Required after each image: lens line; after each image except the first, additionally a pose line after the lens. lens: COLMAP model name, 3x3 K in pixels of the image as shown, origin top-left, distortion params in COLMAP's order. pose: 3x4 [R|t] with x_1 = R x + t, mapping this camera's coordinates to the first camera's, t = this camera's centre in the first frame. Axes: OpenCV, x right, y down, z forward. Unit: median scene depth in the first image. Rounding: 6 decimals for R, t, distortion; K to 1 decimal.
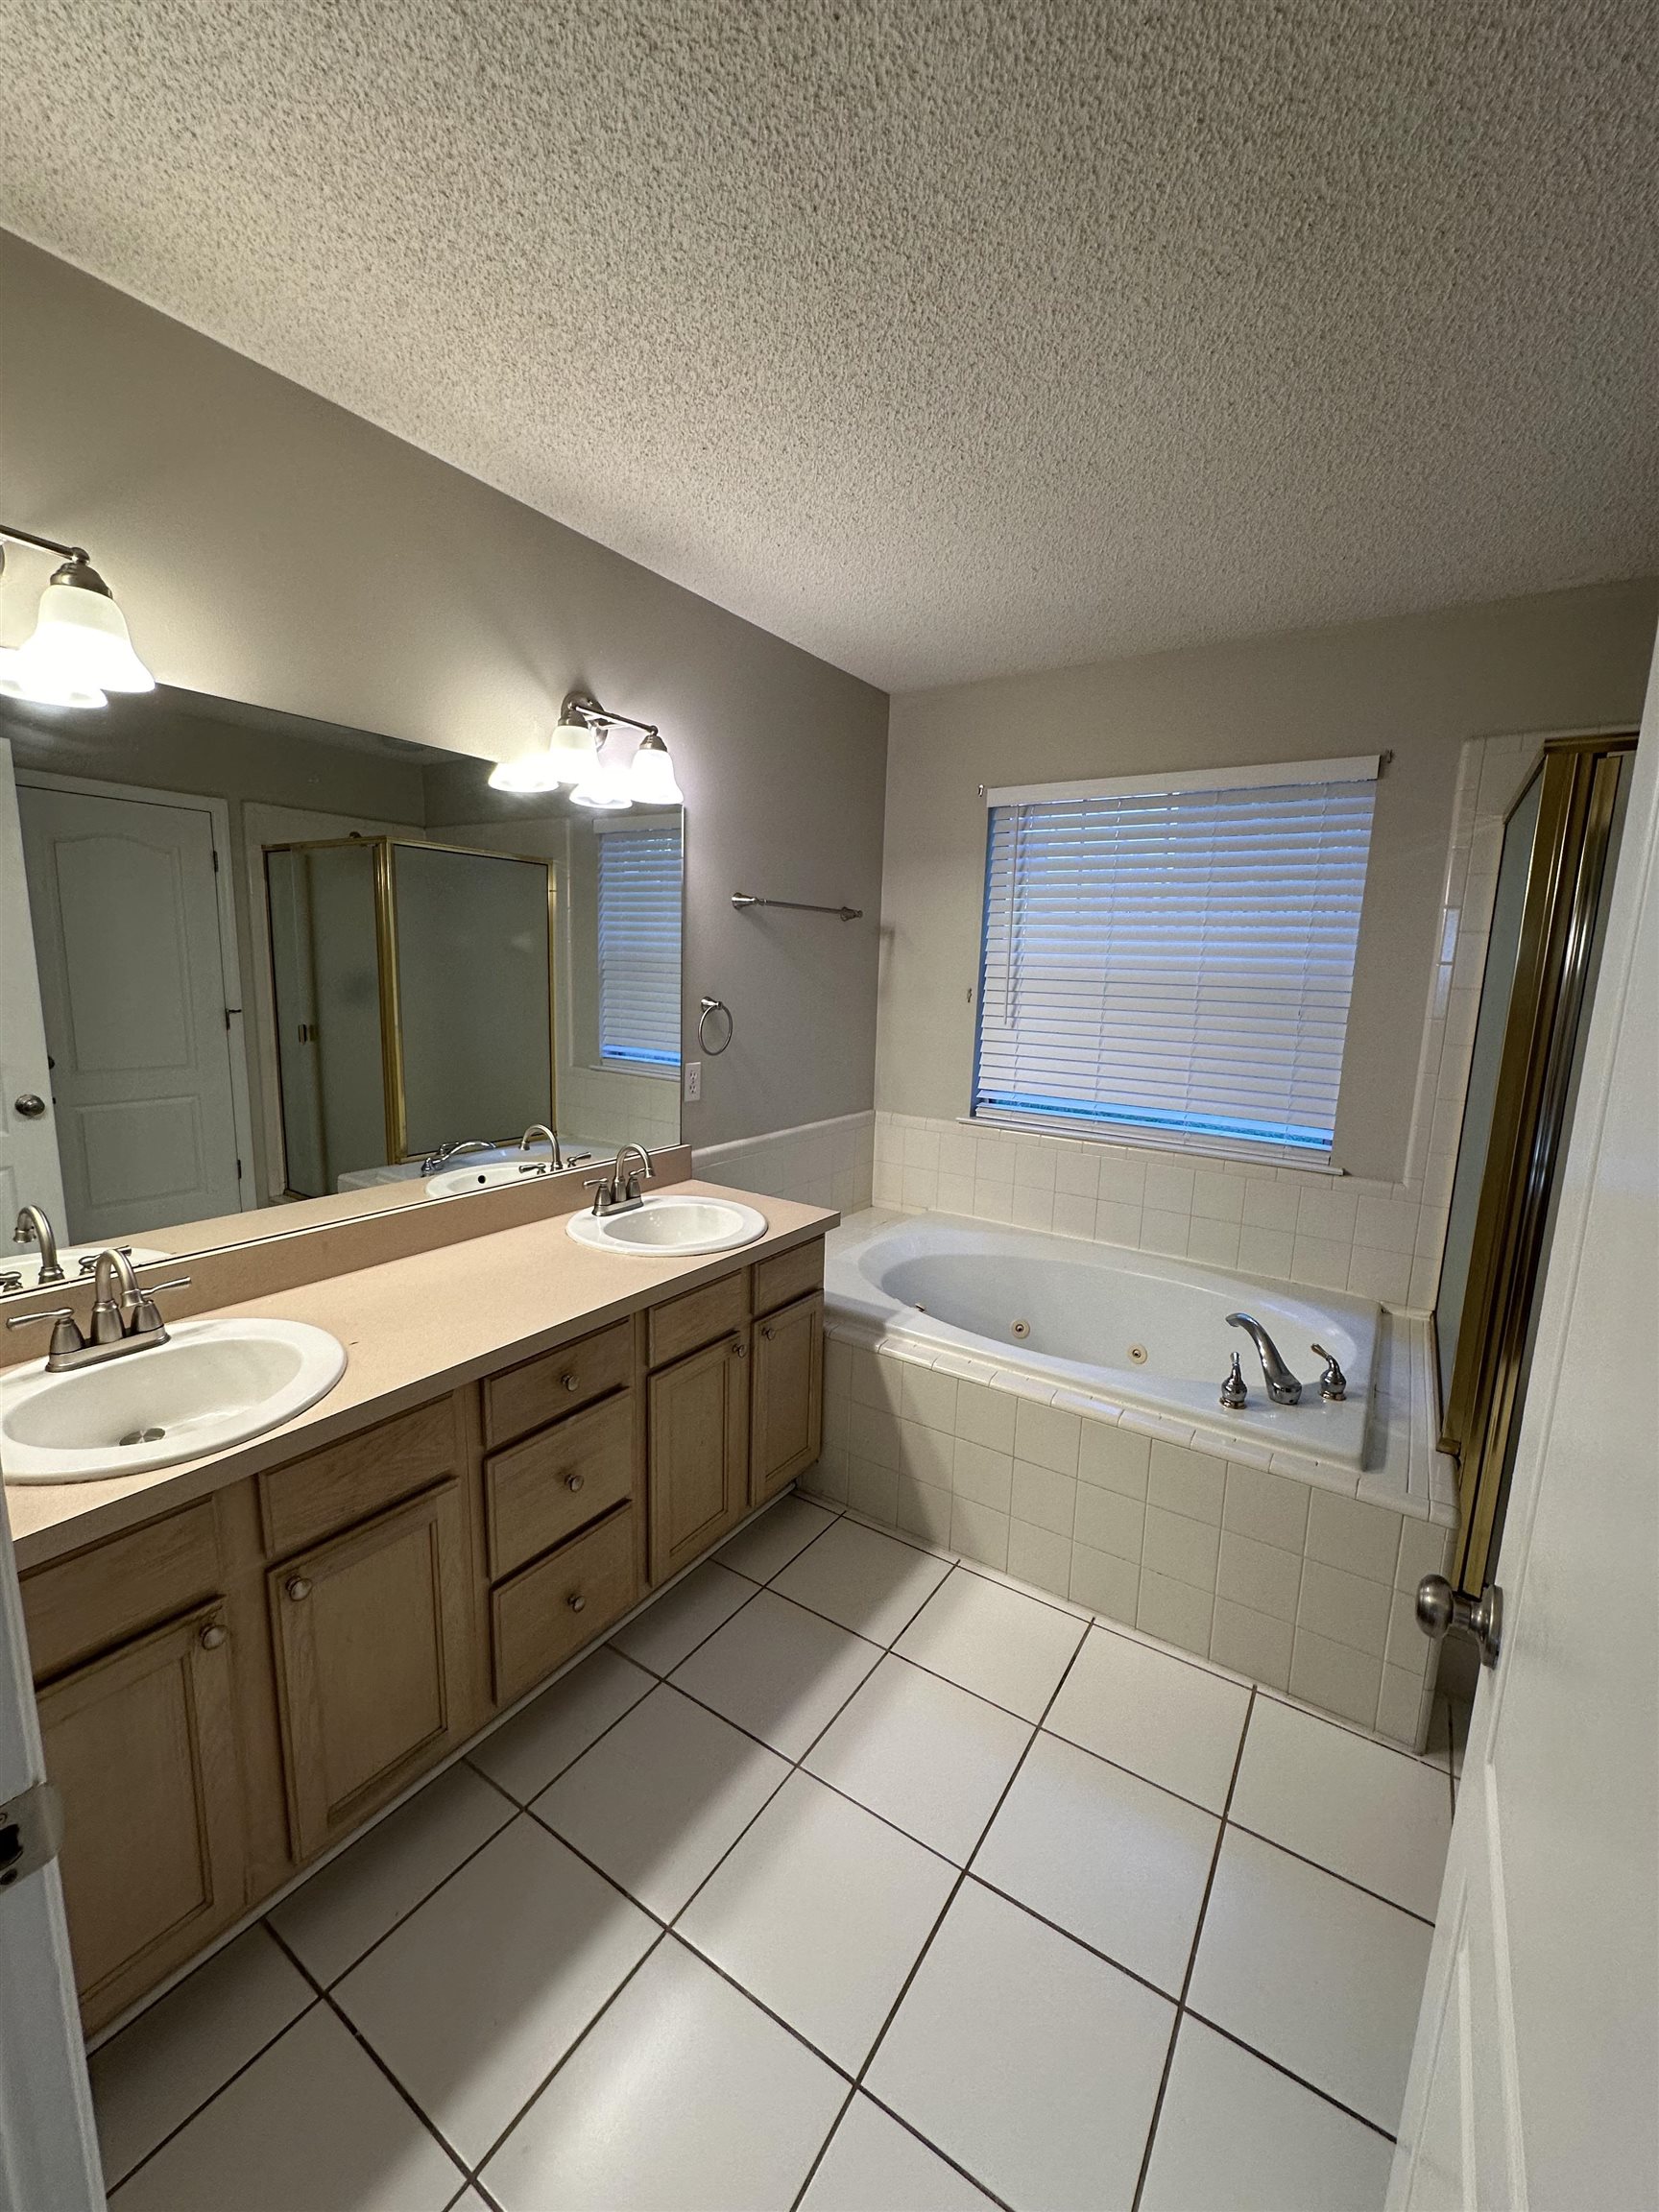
lens RADIAL K [[884.2, 0, 833.5], [0, 884.2, 1105.0], [0, 0, 1]] dist [-0.004278, 0.001219]
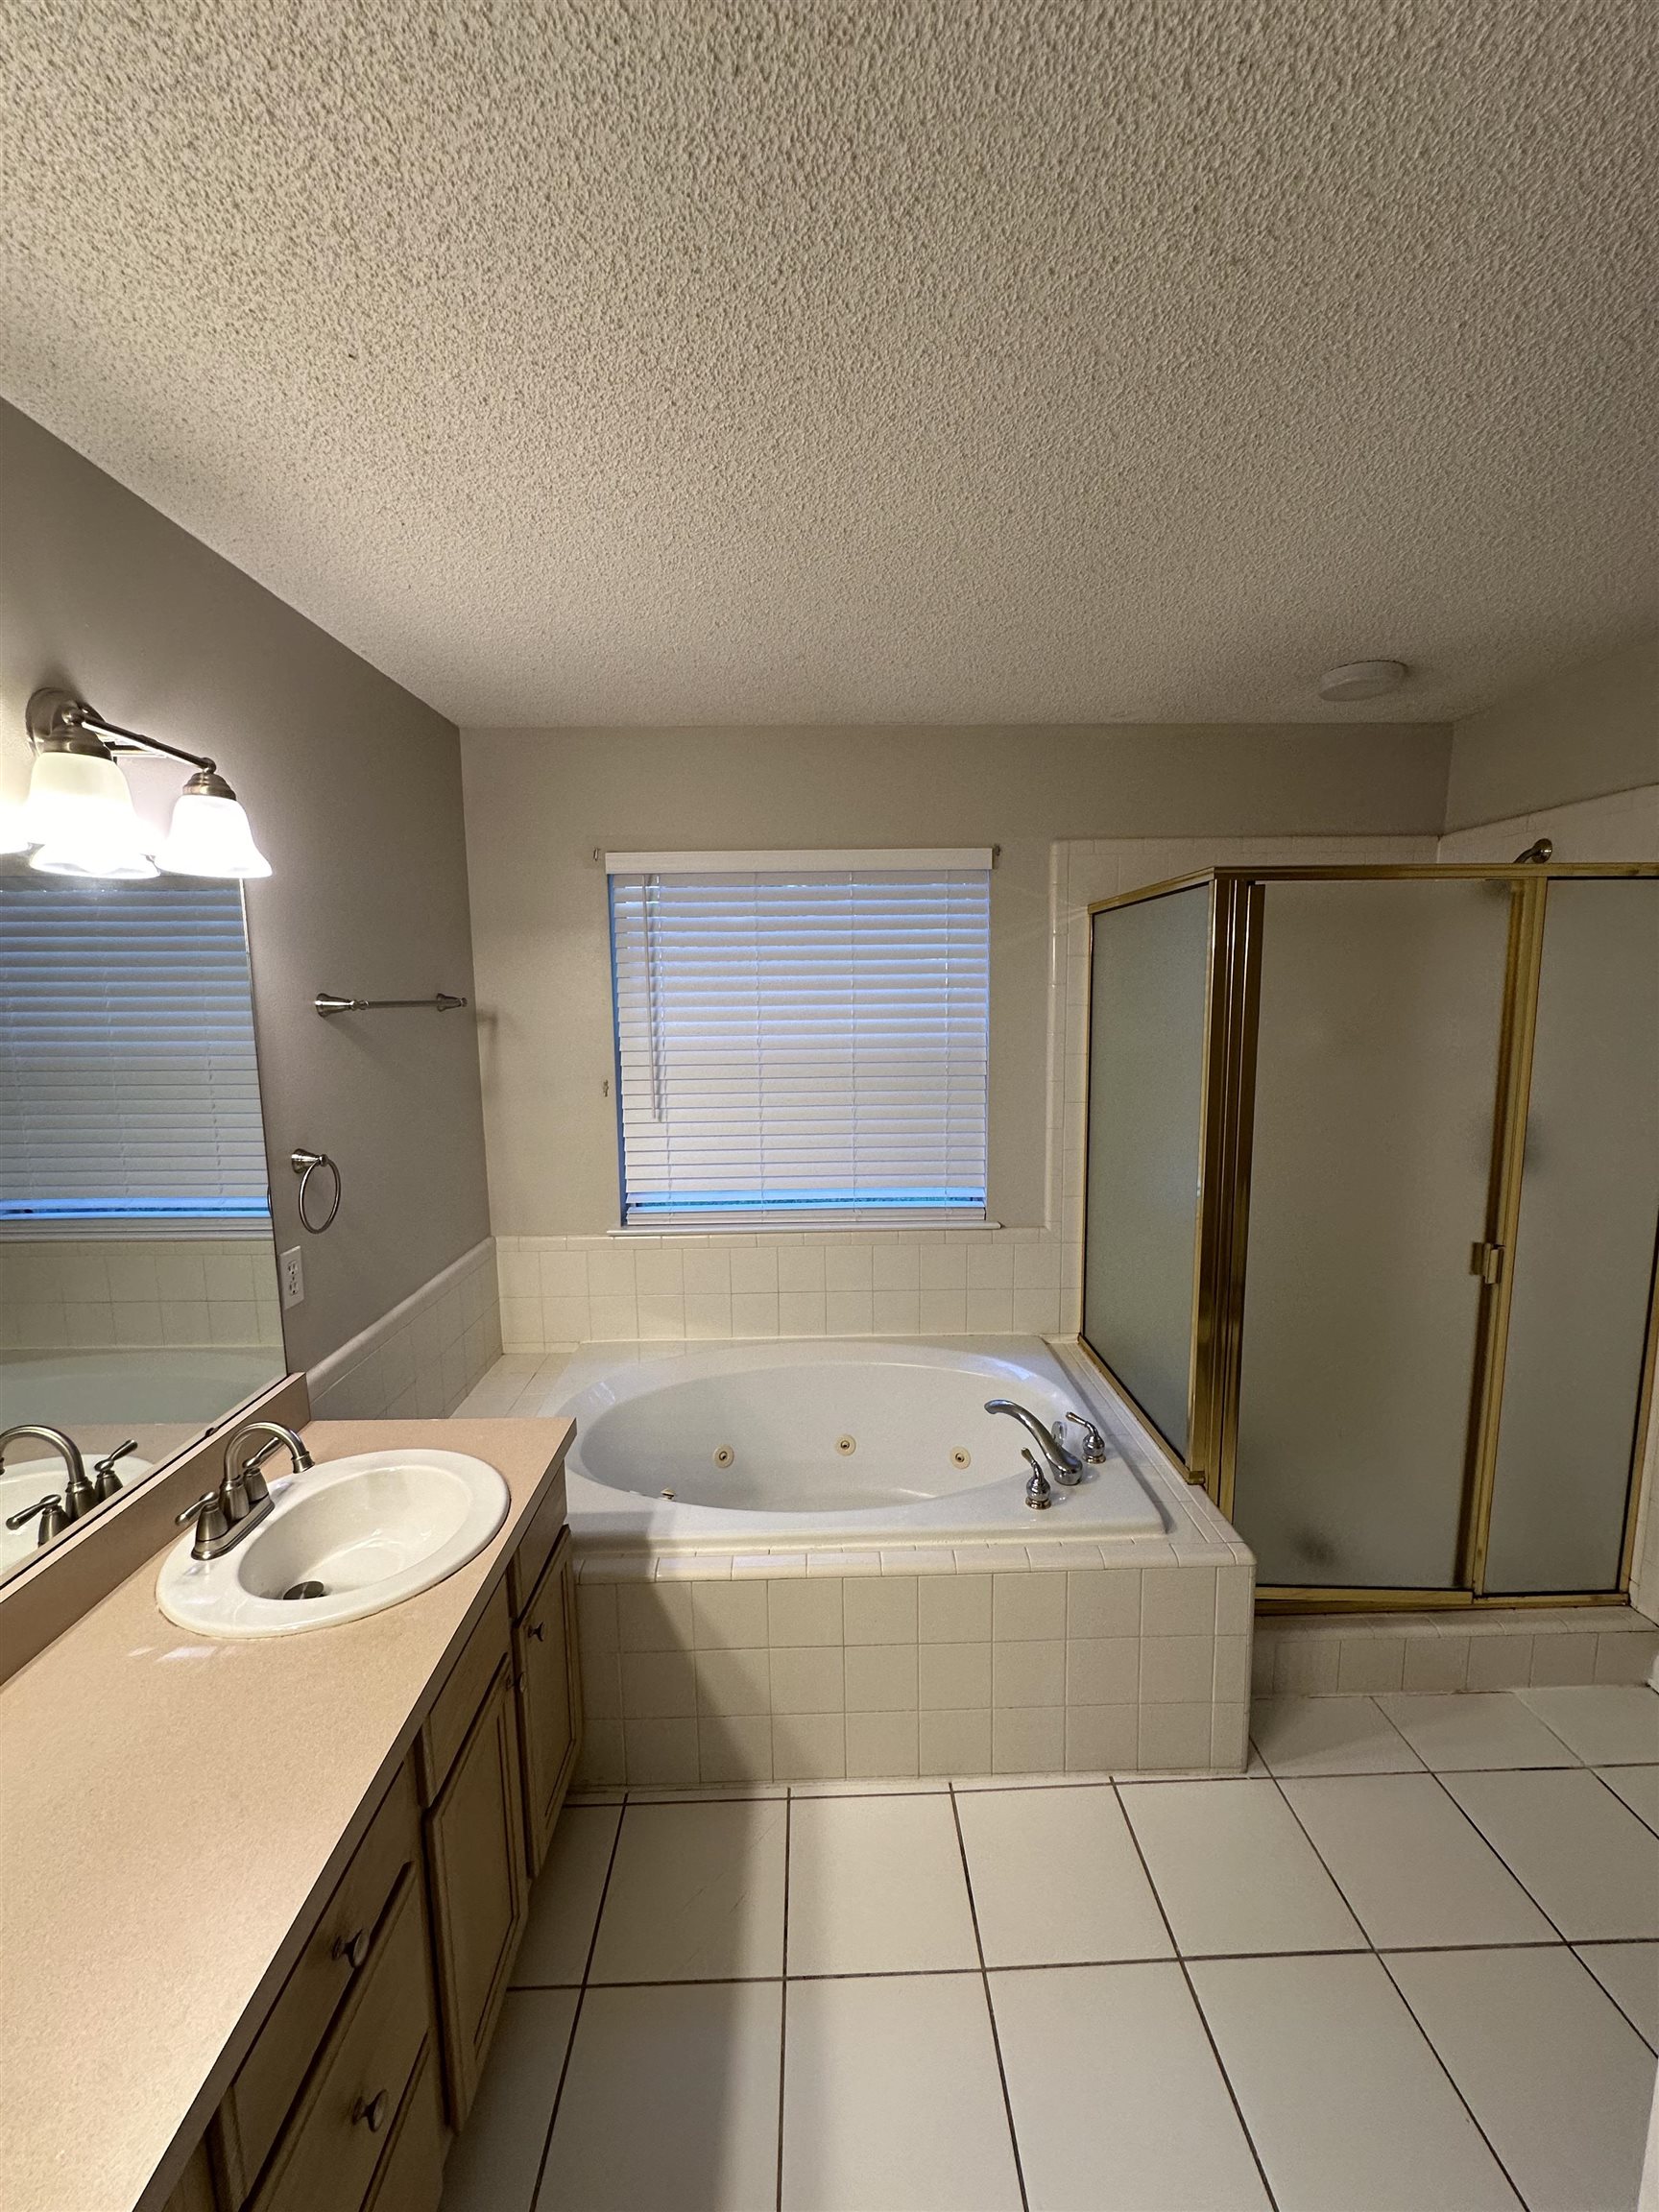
lens RADIAL K [[884.2, 0, 833.5], [0, 884.2, 1105.0], [0, 0, 1]] dist [-0.004278, 0.001219]
pose [[0.820429, -0.115037, 0.560057, -0.200553], [0.129532, 0.991478, 0.013900, -0.123883], [-0.556883, 0.061141, 0.828338, 0.224726]]
